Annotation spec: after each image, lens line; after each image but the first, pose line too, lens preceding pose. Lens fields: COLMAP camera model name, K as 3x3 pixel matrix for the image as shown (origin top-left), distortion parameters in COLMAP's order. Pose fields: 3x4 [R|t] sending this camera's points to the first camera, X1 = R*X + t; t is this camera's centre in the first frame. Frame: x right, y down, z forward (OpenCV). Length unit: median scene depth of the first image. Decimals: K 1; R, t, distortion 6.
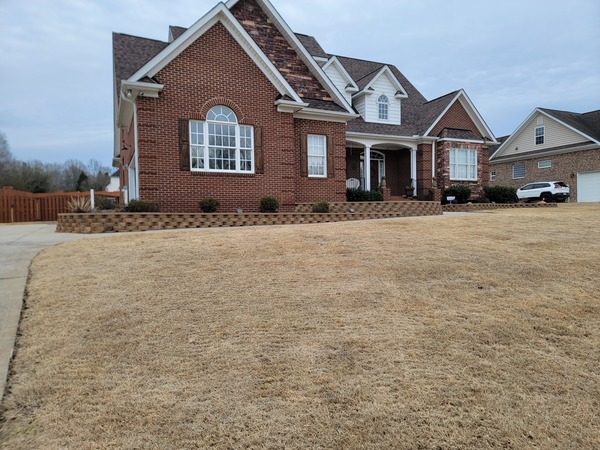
lens RADIAL K [[416.3, 0, 300.0], [0, 416.3, 225.0], [0, 0, 1]] dist [0.074627, -0.000769]
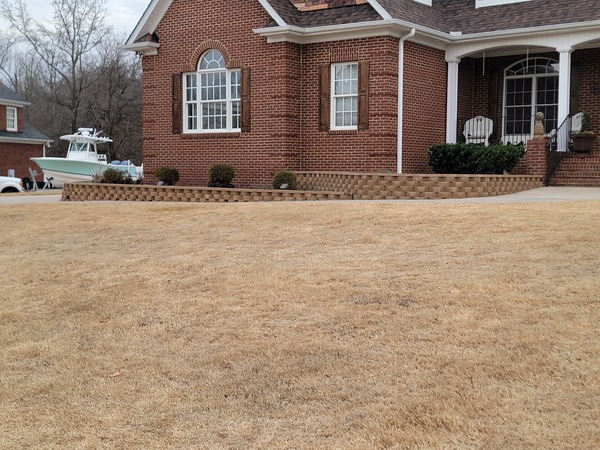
lens RADIAL K [[831.2, 0, 300.0], [0, 831.2, 225.0], [0, 0, 1]] dist [0.033285, 0.032062]
pose [[0.477472, 0.074580, -0.875476, 1.129856], [-0.026652, 0.997162, 0.070410, -0.057987], [0.878243, -0.010285, 0.478105, 0.334668]]
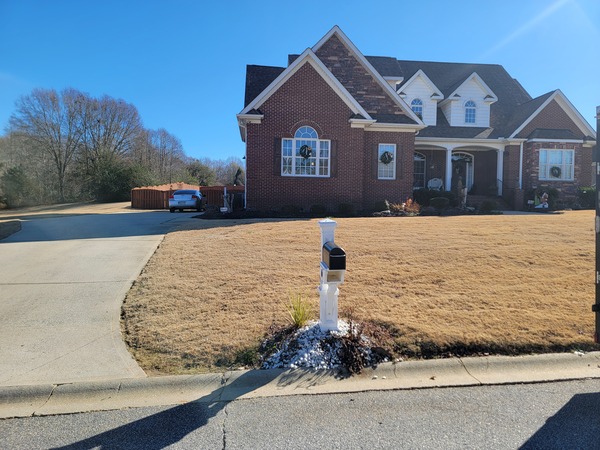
lens RADIAL K [[416.3, 0, 300.0], [0, 416.3, 225.0], [0, 0, 1]] dist [0.074627, -0.000769]
pose [[0.946312, 0.039729, -0.320803, 0.195618], [-0.034891, 0.999174, 0.020818, -0.000955], [0.321365, -0.008507, 0.946917, -0.213787]]
